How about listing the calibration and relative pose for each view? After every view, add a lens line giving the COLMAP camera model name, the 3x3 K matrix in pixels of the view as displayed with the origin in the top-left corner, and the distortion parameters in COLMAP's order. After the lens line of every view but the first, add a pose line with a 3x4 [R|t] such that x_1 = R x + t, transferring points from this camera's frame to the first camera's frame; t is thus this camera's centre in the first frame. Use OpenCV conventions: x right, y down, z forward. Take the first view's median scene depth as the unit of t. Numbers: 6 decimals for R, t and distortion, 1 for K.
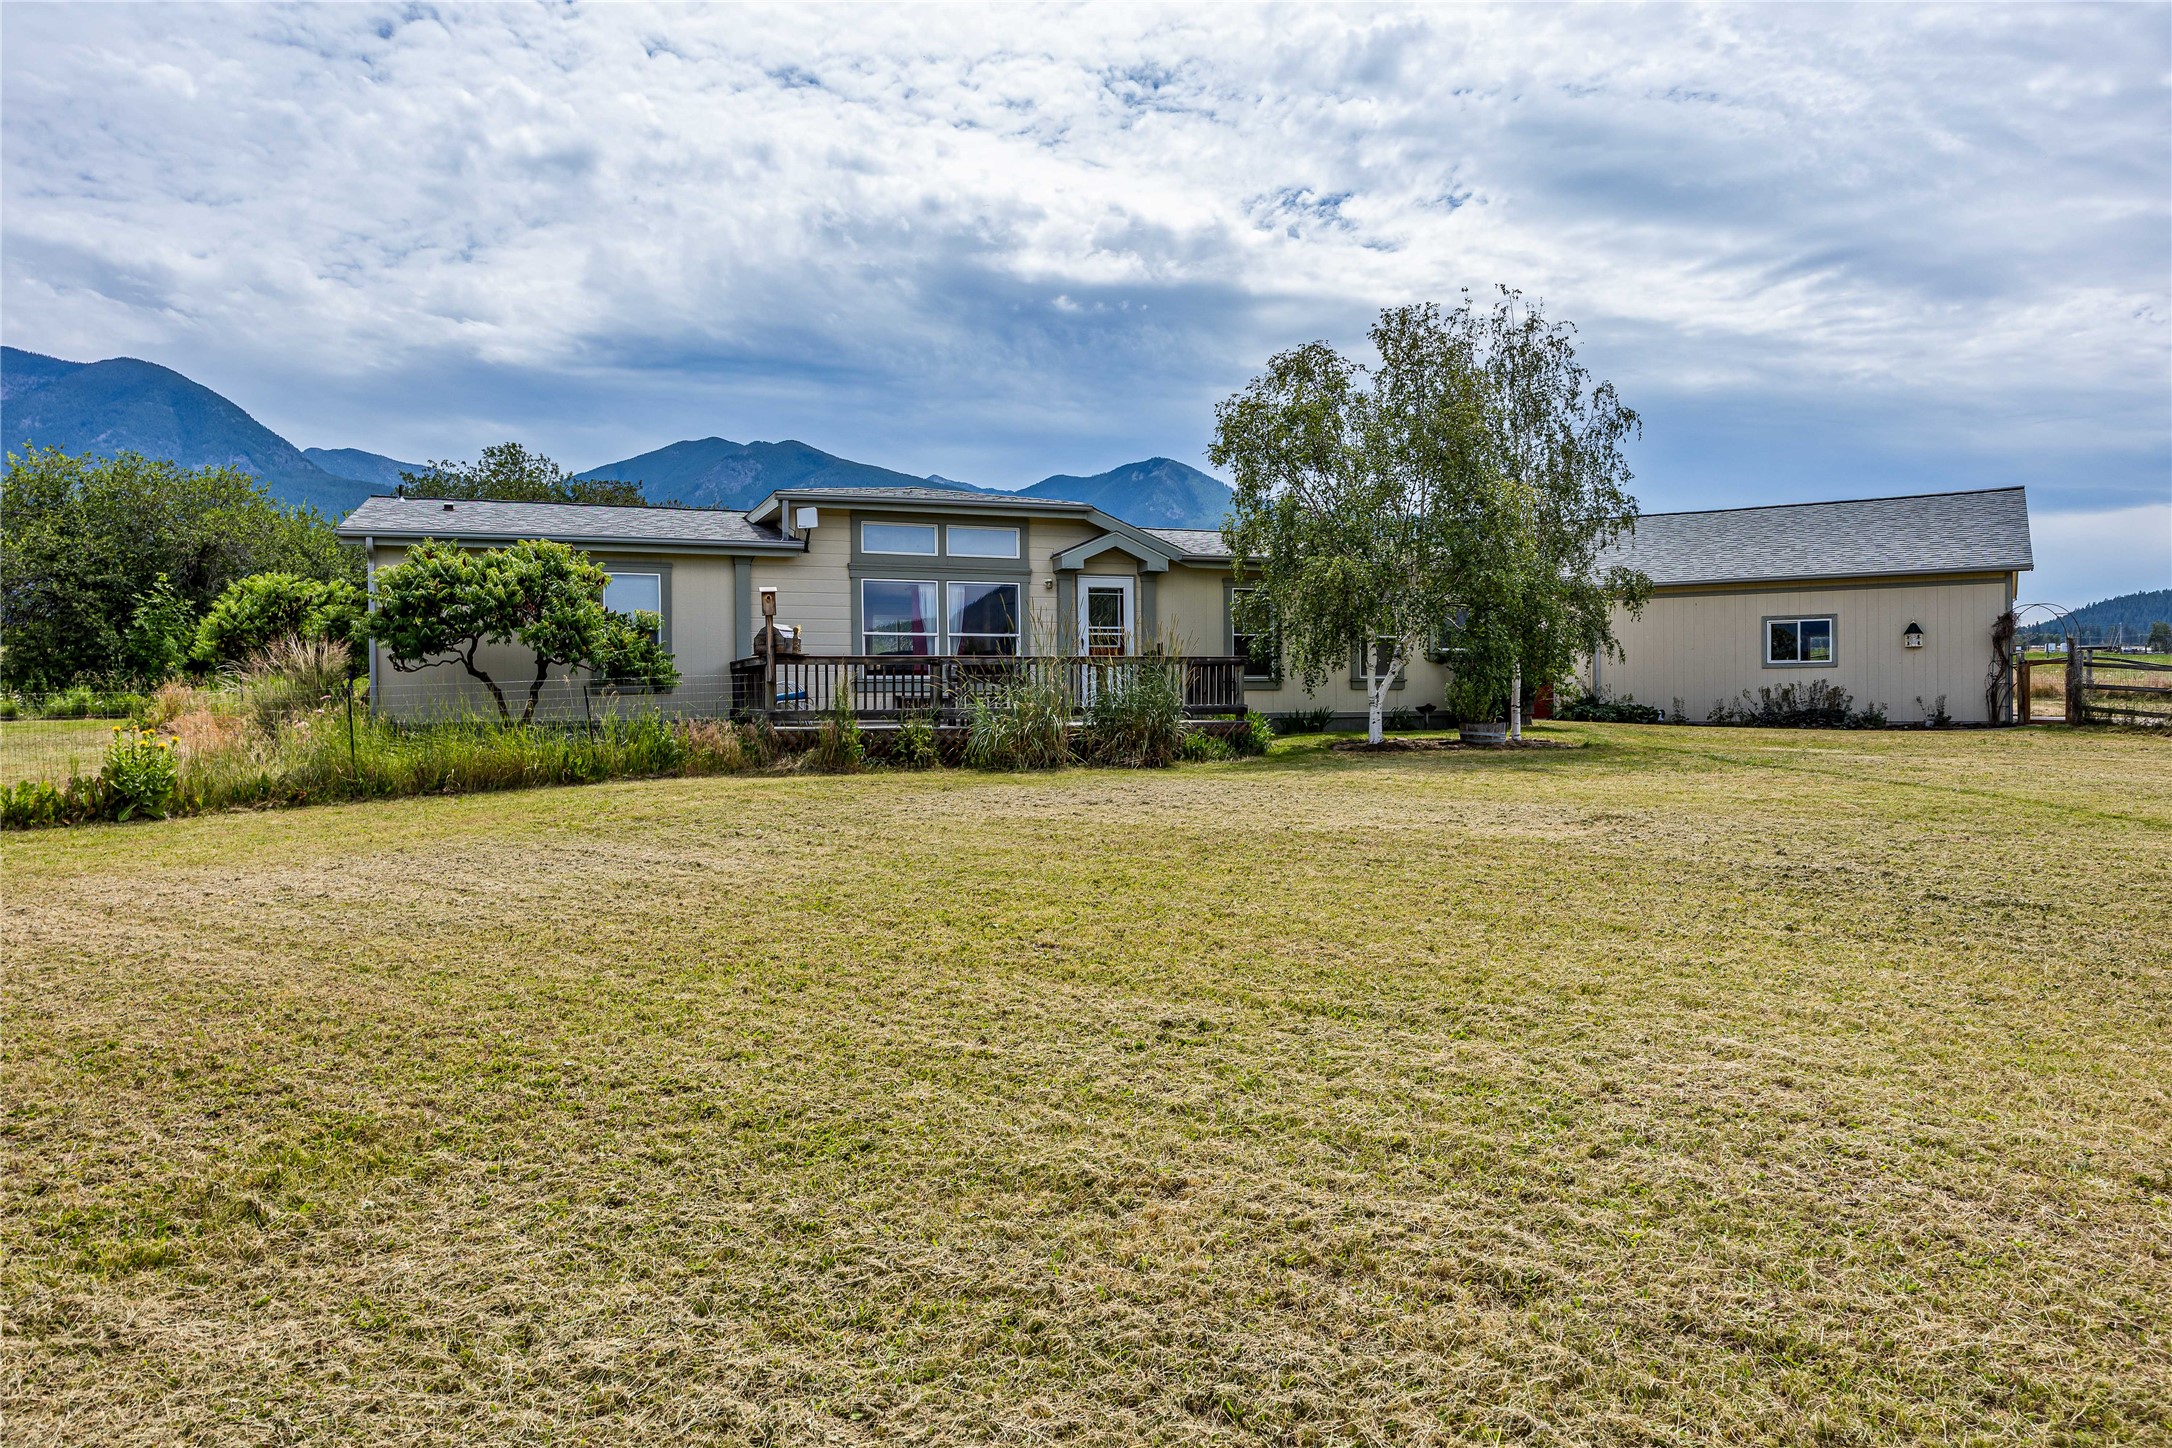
lens RADIAL K [[1866.8, 0, 1085.8], [0, 1866.8, 723.2], [0, 0, 1]] dist [-0.006965, 0.001856]
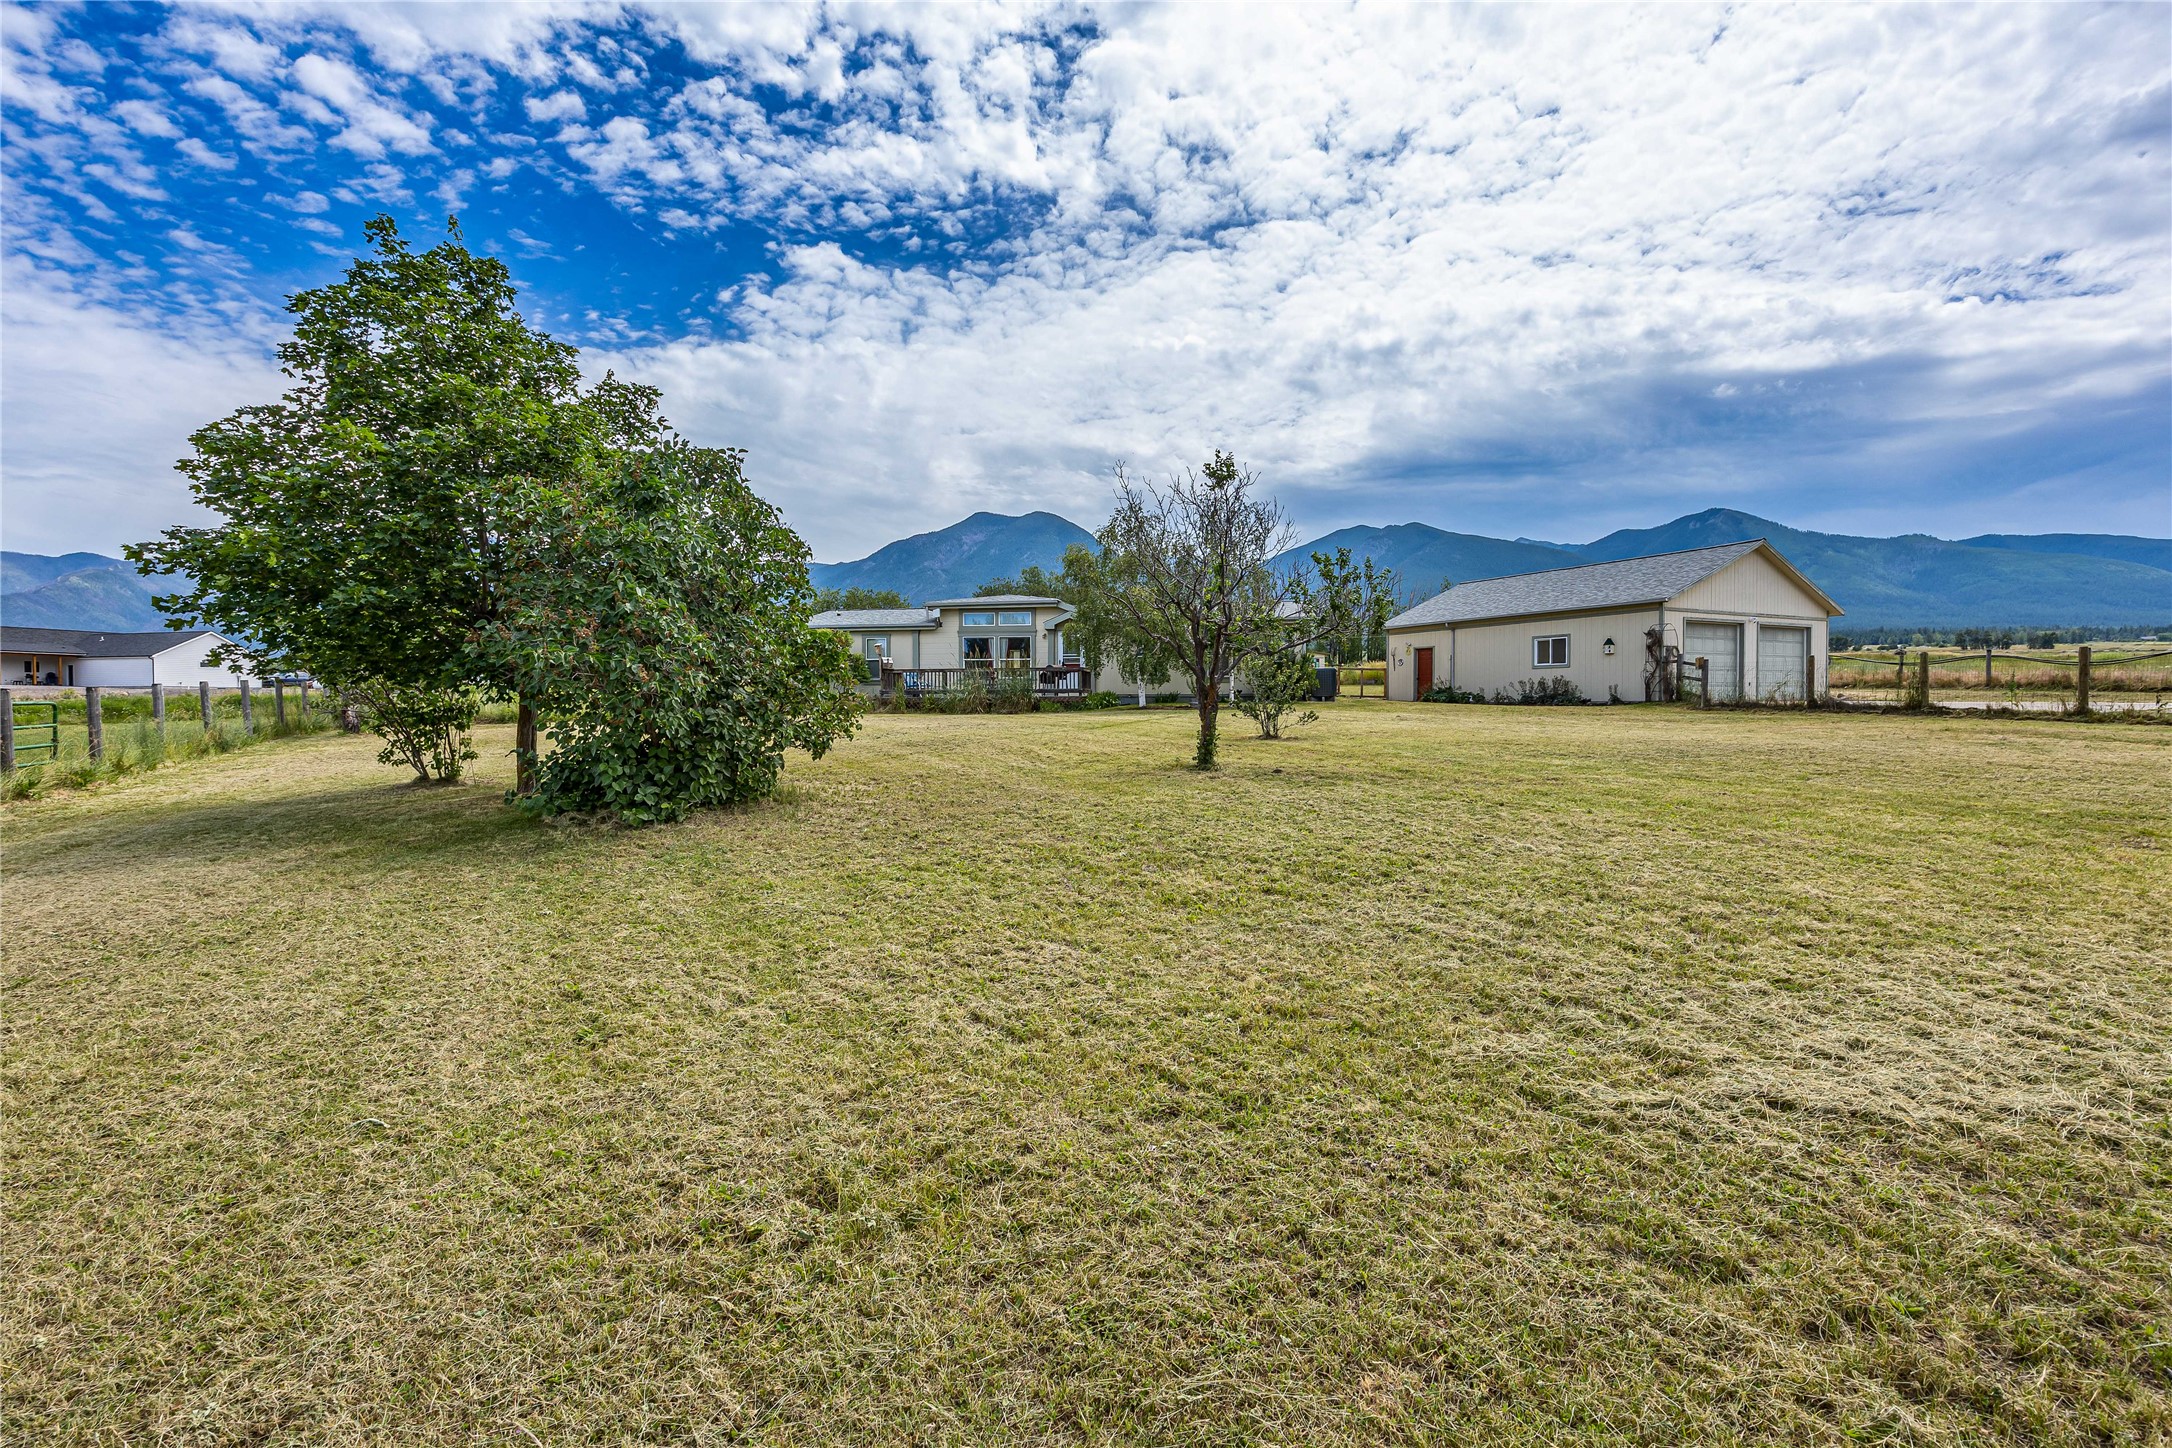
lens RADIAL K [[1403.9, 0, 1086.2], [0, 1403.9, 717.6], [0, 0, 1]] dist [-0.004111, -0.001470]
pose [[0.767239, 0.008602, -0.641303, 0.307646], [-0.006714, 0.999963, 0.005381, 0.003453], [0.641326, 0.000178, 0.767269, -0.066769]]
